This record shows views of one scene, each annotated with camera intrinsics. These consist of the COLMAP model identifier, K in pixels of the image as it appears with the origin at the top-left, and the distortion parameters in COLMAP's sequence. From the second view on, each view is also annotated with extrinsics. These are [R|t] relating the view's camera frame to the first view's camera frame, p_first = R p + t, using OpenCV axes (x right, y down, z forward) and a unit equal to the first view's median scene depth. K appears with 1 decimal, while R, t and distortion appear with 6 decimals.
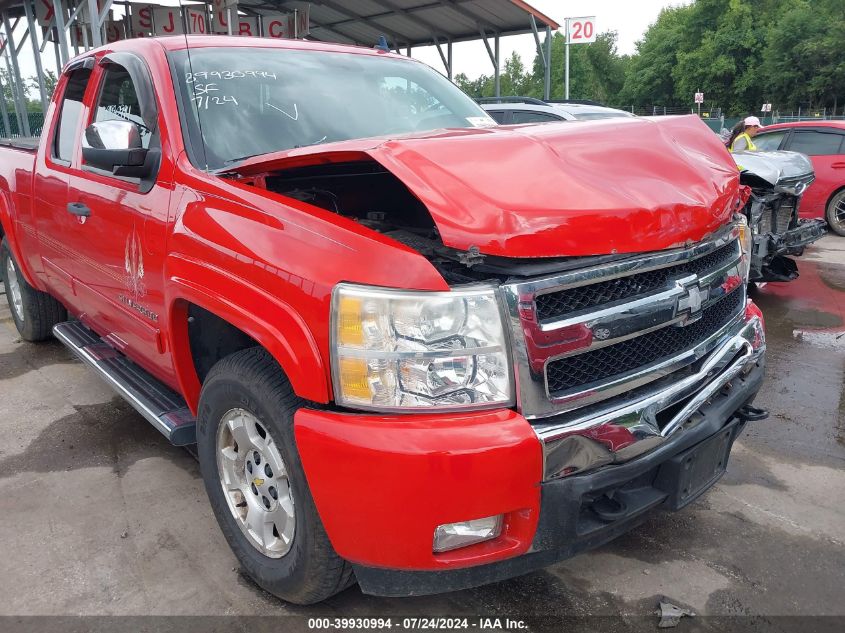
lens RADIAL K [[672.4, 0, 422.5], [0, 672.4, 316.5], [0, 0, 1]] dist [0.002020, -0.007896]
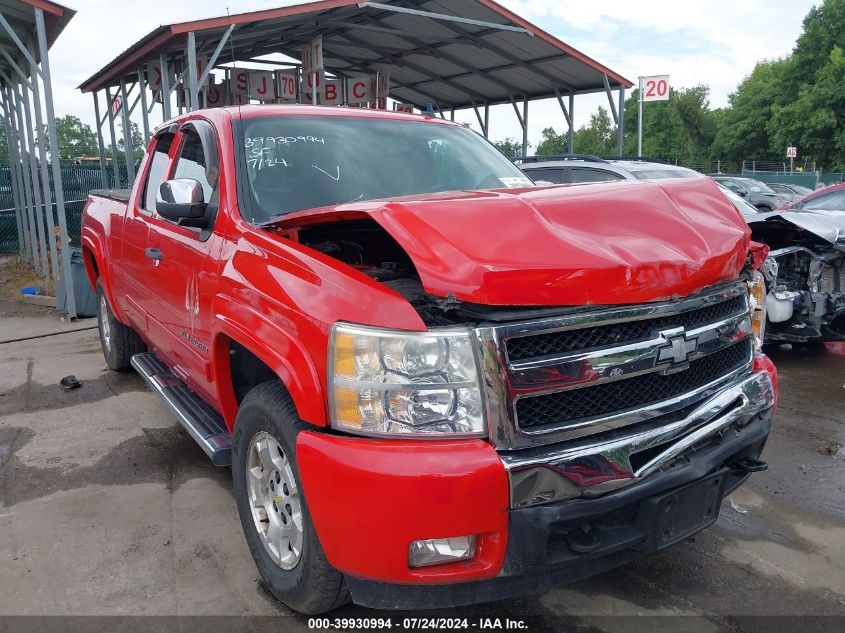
lens RADIAL K [[672.4, 0, 422.5], [0, 672.4, 316.5], [0, 0, 1]] dist [0.002020, -0.007896]
pose [[0.991895, 0.032003, -0.122963, 0.114587], [-0.040847, 0.996704, -0.070092, 0.011372], [0.120315, 0.074546, 0.989933, -0.092869]]
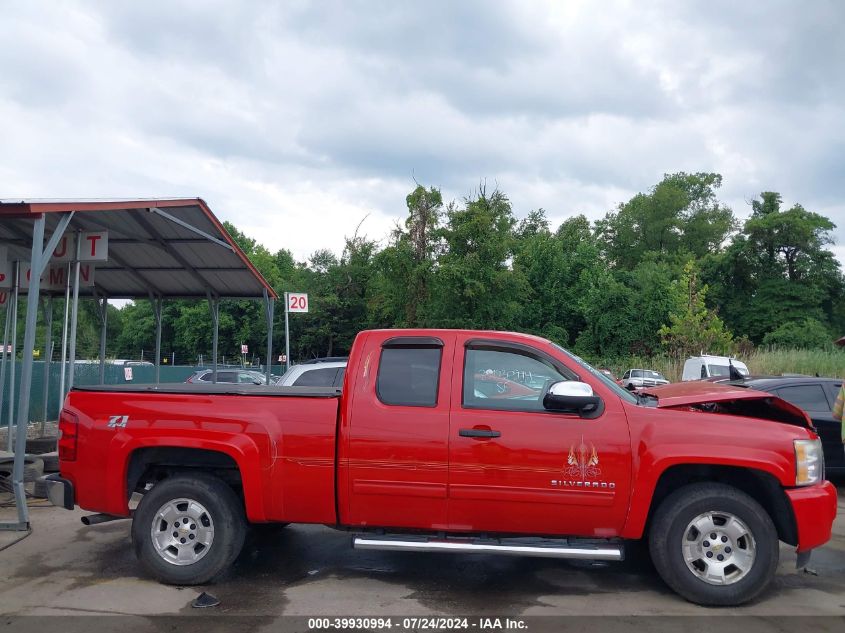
lens RADIAL K [[672.4, 0, 422.5], [0, 672.4, 316.5], [0, 0, 1]] dist [0.002020, -0.007896]
pose [[0.717967, 0.070606, 0.692487, -2.230473], [0.174799, 0.944675, -0.277550, -0.016044], [-0.673772, 0.320318, 0.665904, -0.024990]]
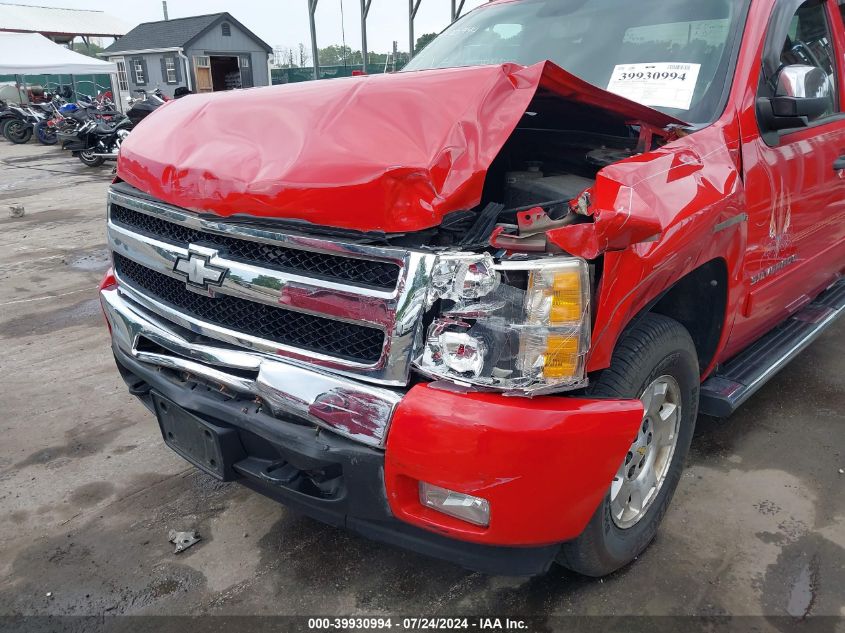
lens RADIAL K [[672.4, 0, 422.5], [0, 672.4, 316.5], [0, 0, 1]] dist [0.002020, -0.007896]
pose [[0.092160, 0.334837, -0.937758, 1.207751], [-0.281592, 0.912088, 0.297997, -0.306431], [0.955098, 0.236602, 0.178346, 1.013853]]
